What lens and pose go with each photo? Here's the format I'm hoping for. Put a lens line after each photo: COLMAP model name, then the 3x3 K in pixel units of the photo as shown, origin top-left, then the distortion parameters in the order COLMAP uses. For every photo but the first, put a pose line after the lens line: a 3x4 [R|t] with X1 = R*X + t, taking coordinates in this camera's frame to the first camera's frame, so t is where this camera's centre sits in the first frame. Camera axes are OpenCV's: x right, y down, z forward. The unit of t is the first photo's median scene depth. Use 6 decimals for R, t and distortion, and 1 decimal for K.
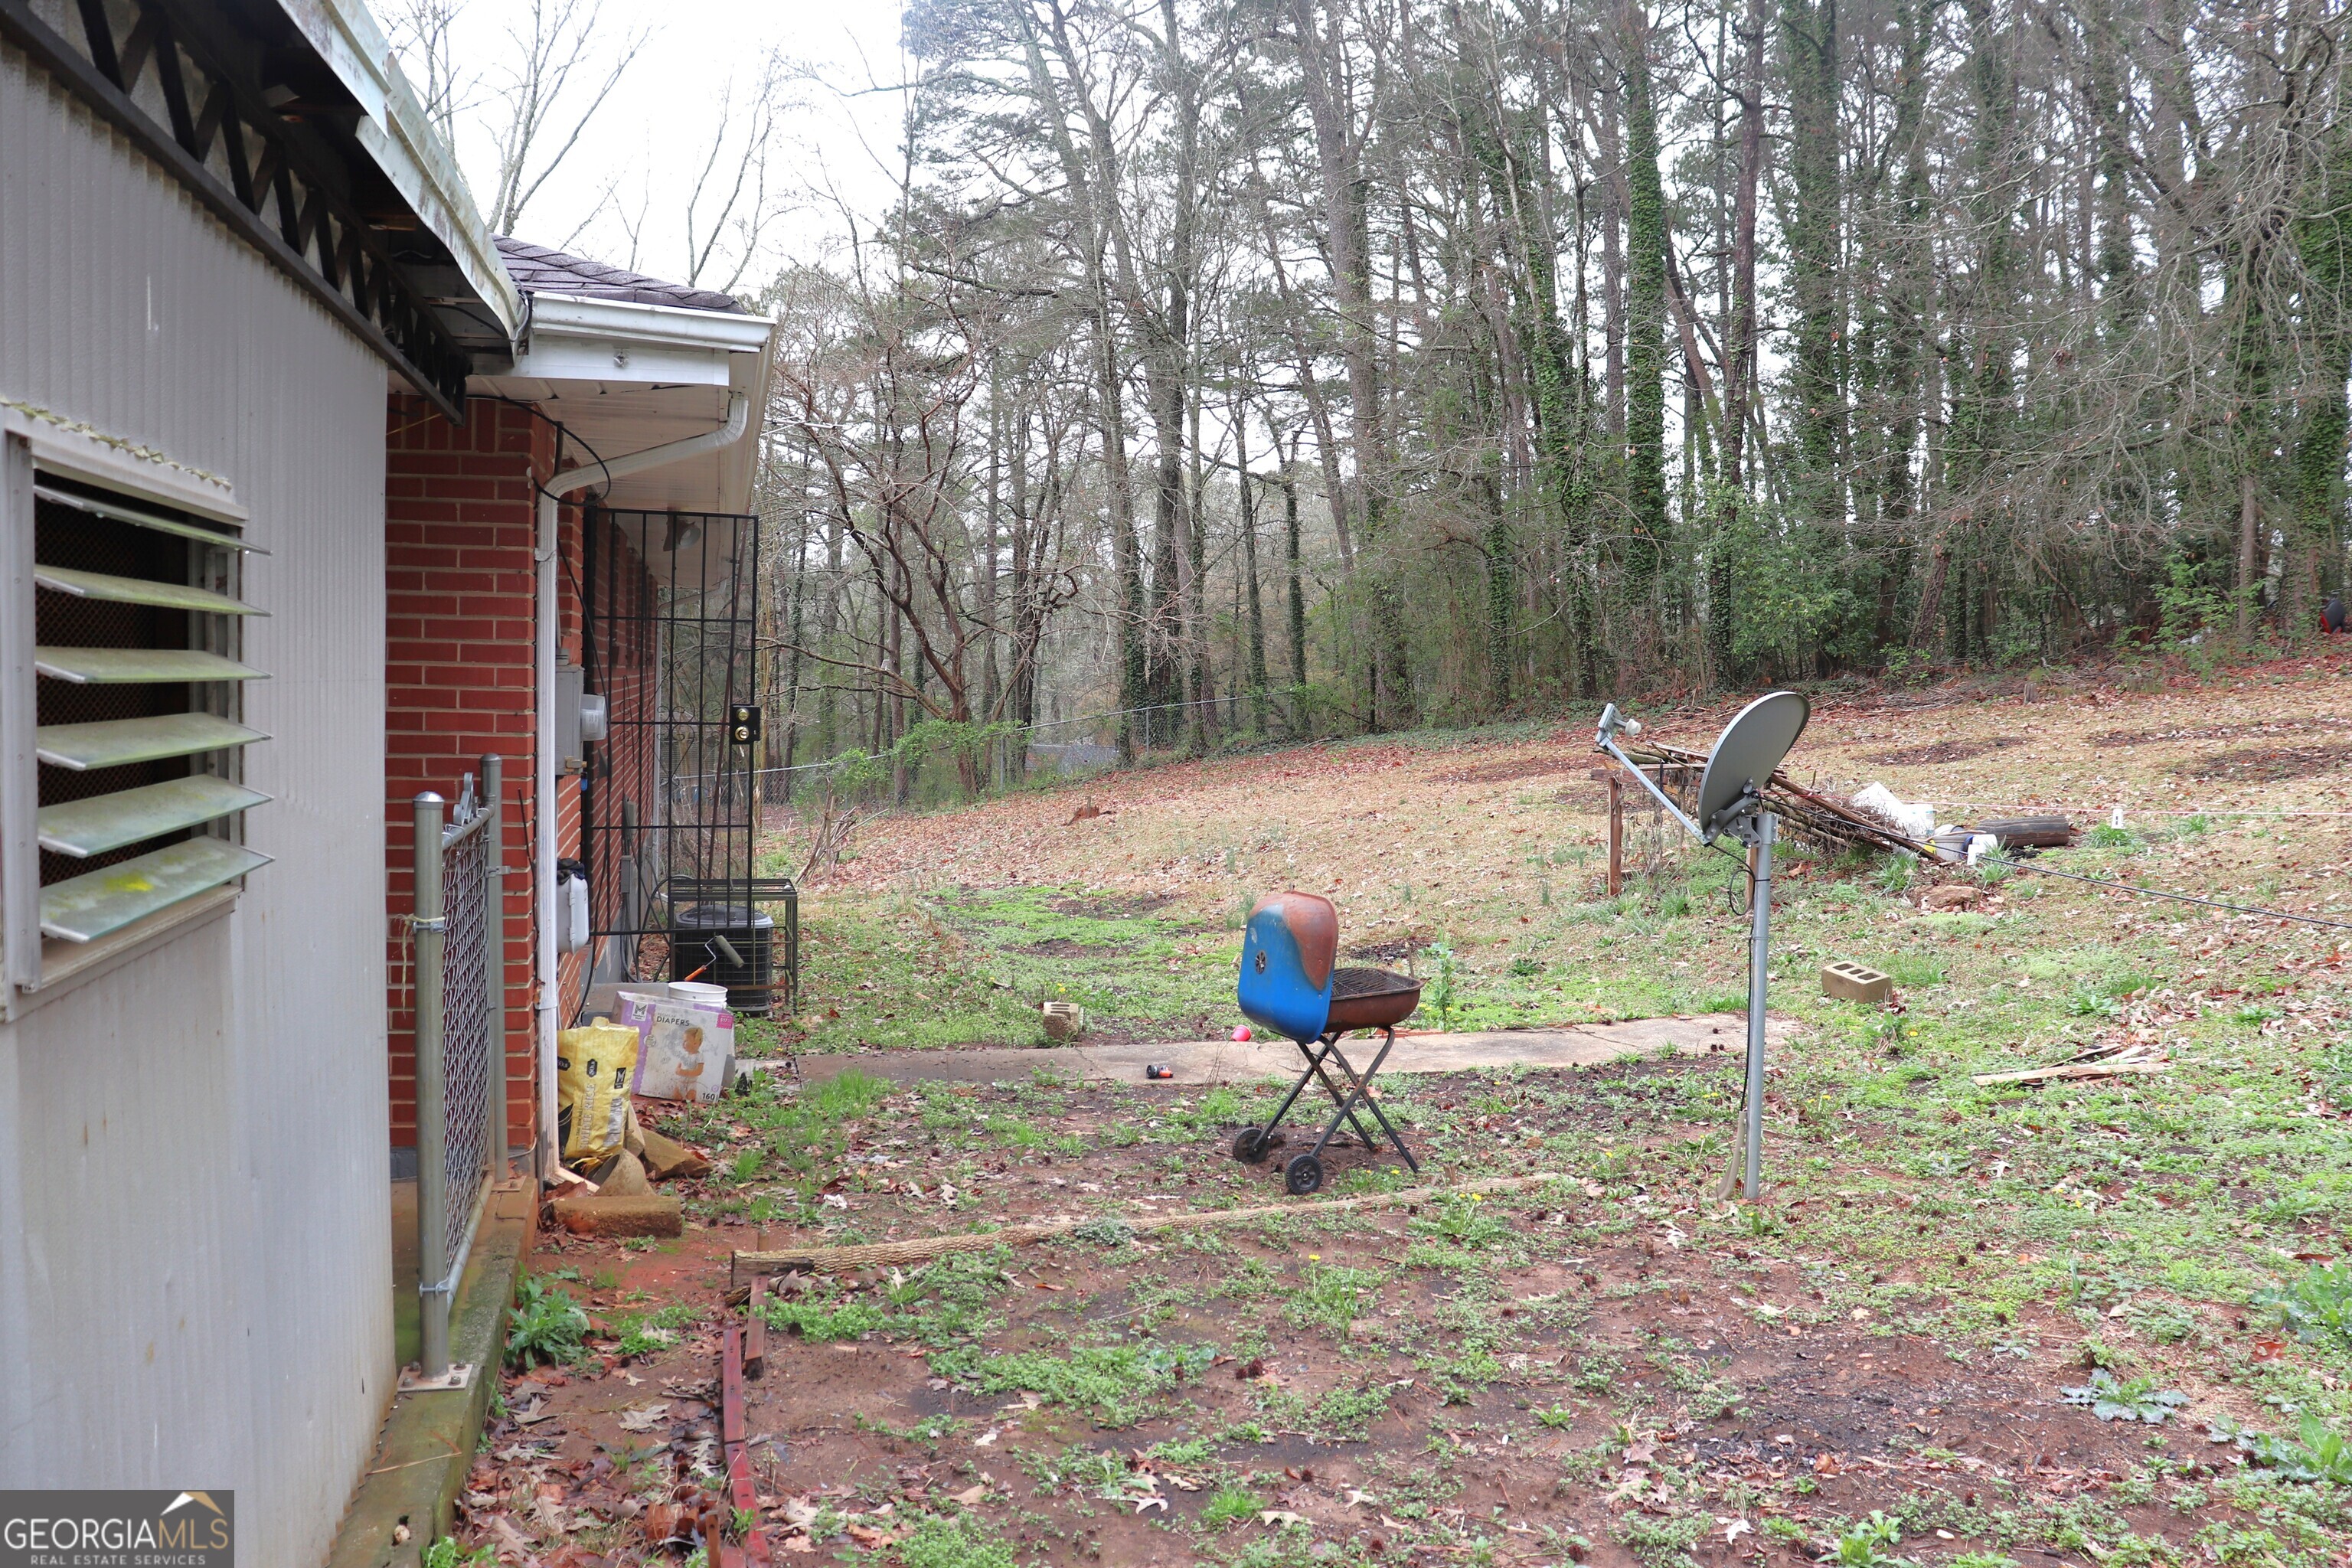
lens RADIAL K [[1950.2, 0, 1206.6], [0, 1950.2, 785.0], [0, 0, 1]] dist [-0.172303, 0.163924]
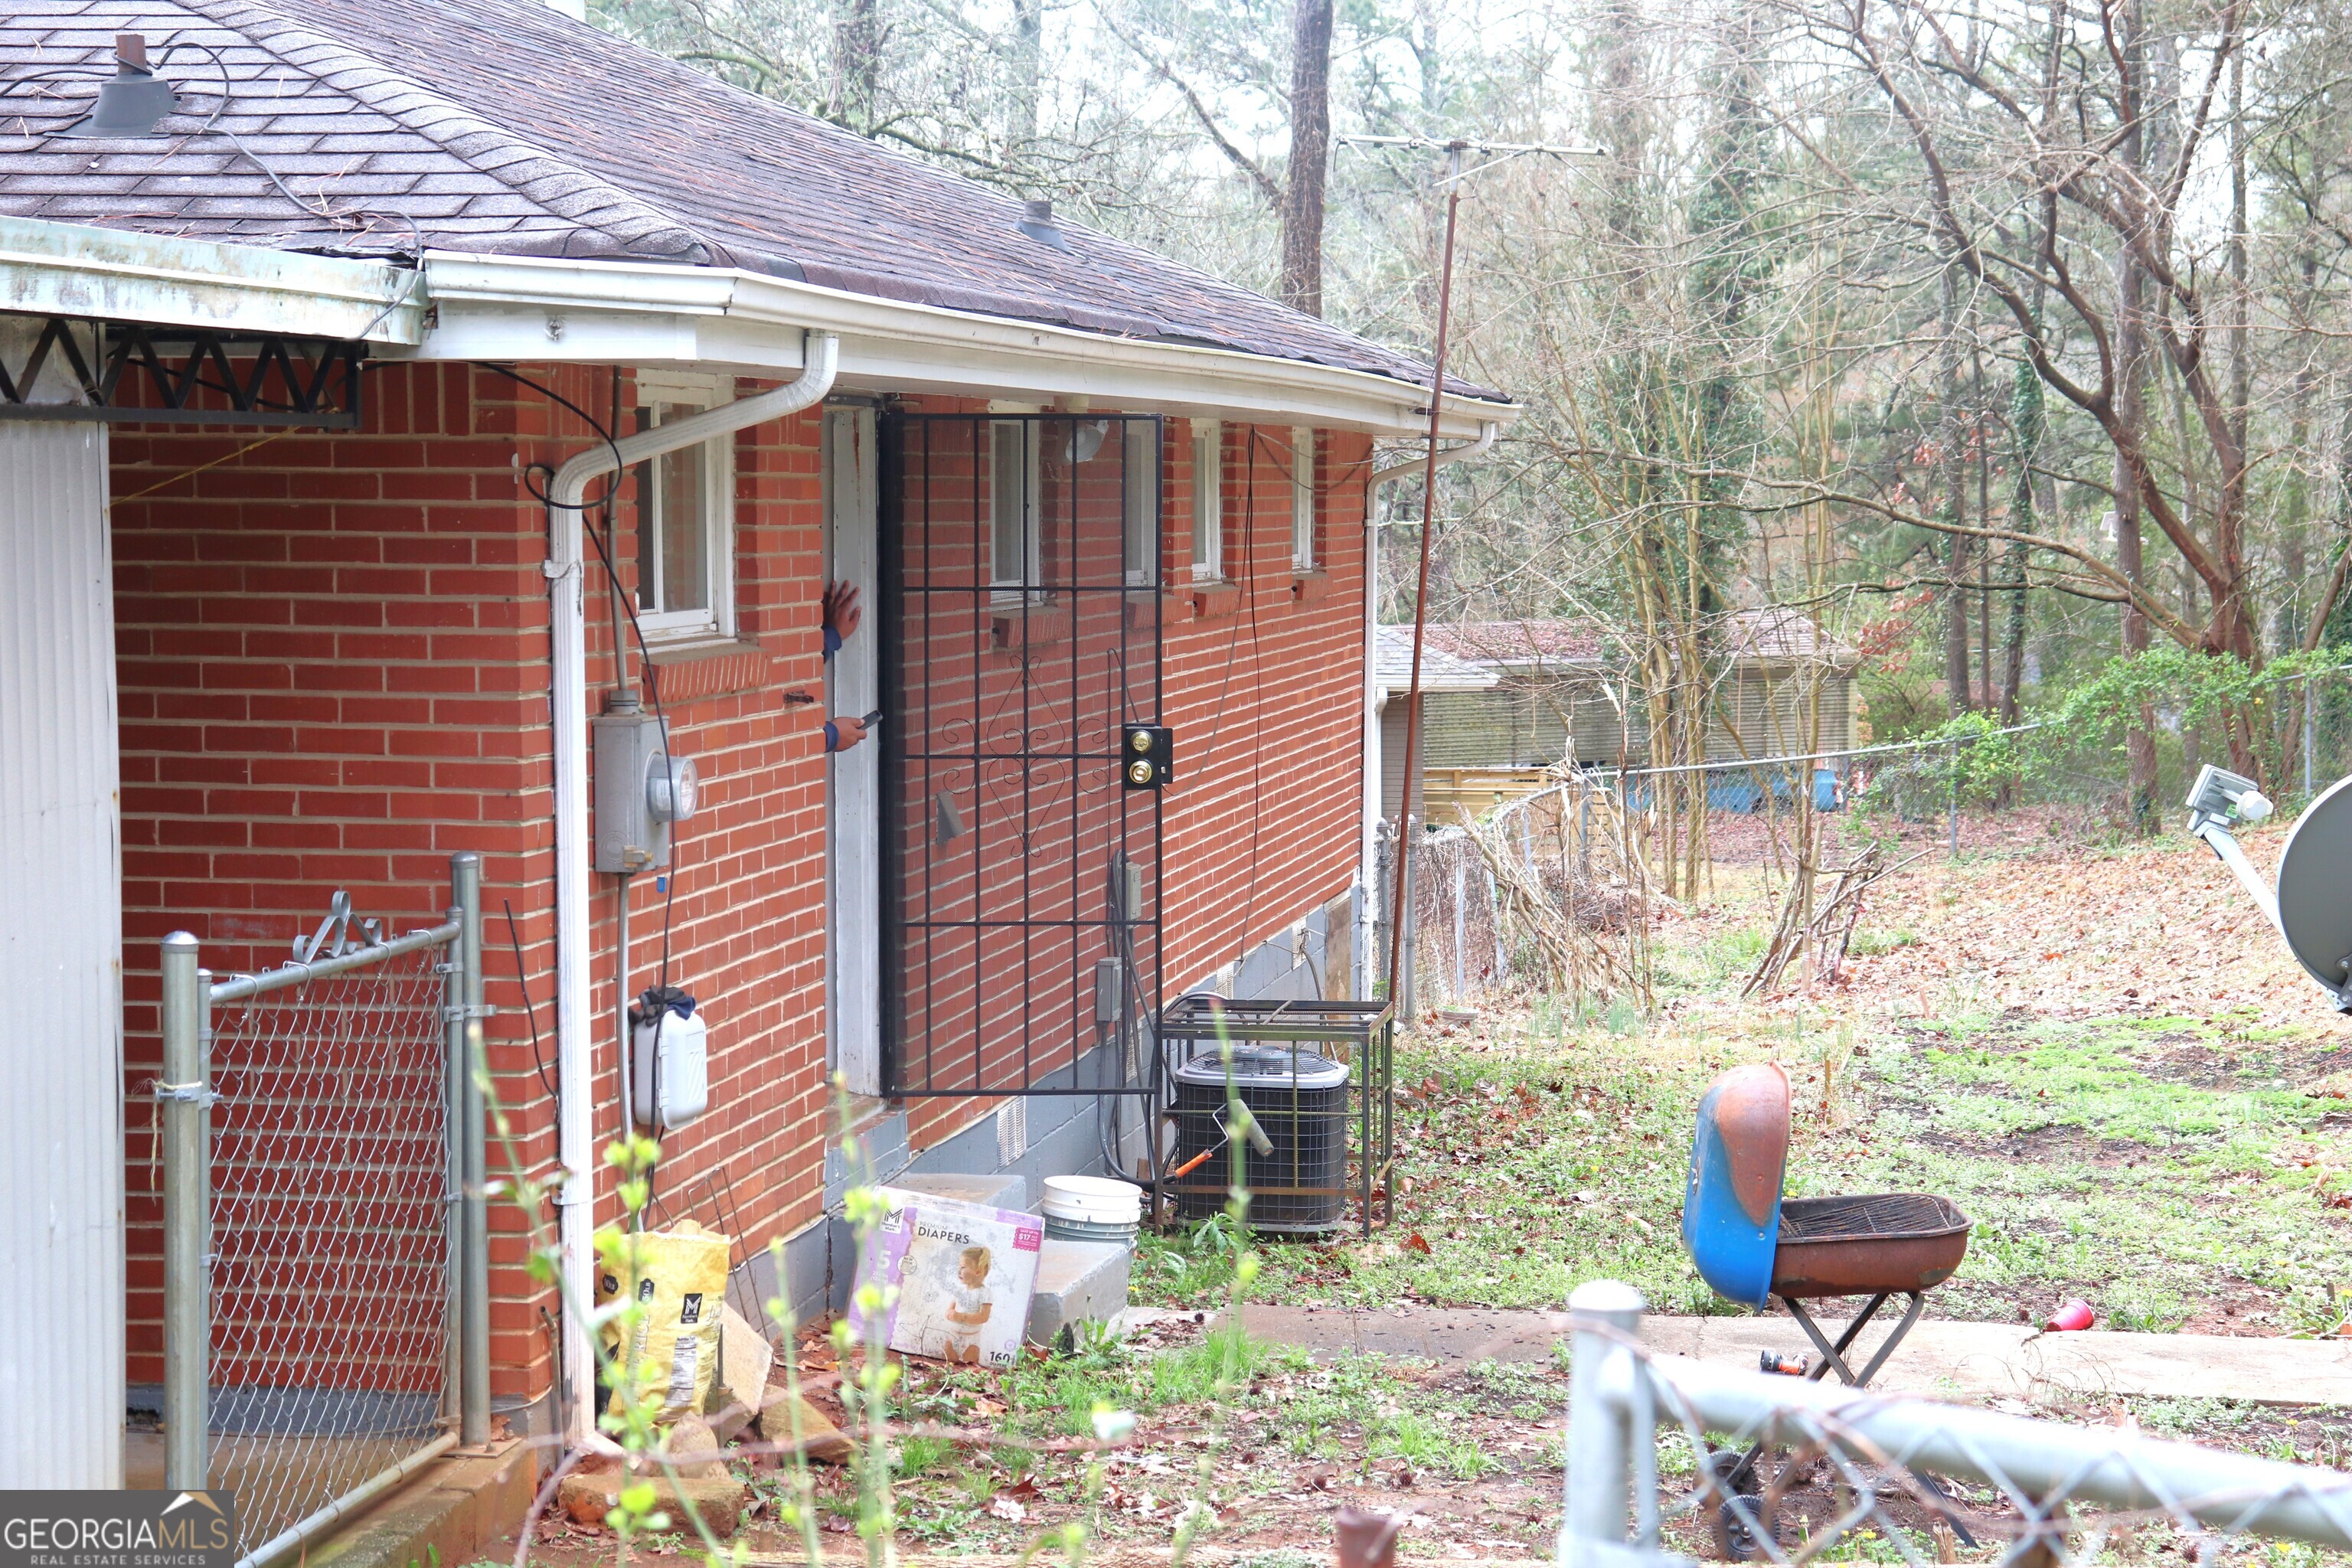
lens RADIAL K [[4372.9, 0, 1205.0], [0, 4372.9, 802.7], [0, 0, 1]] dist [0.211300, 0.465696]
pose [[0.909495, 0.005076, -0.415684, 0.489935], [-0.000142, 0.999929, 0.011901, -0.046363], [0.415715, -0.010765, 0.909431, -0.348722]]
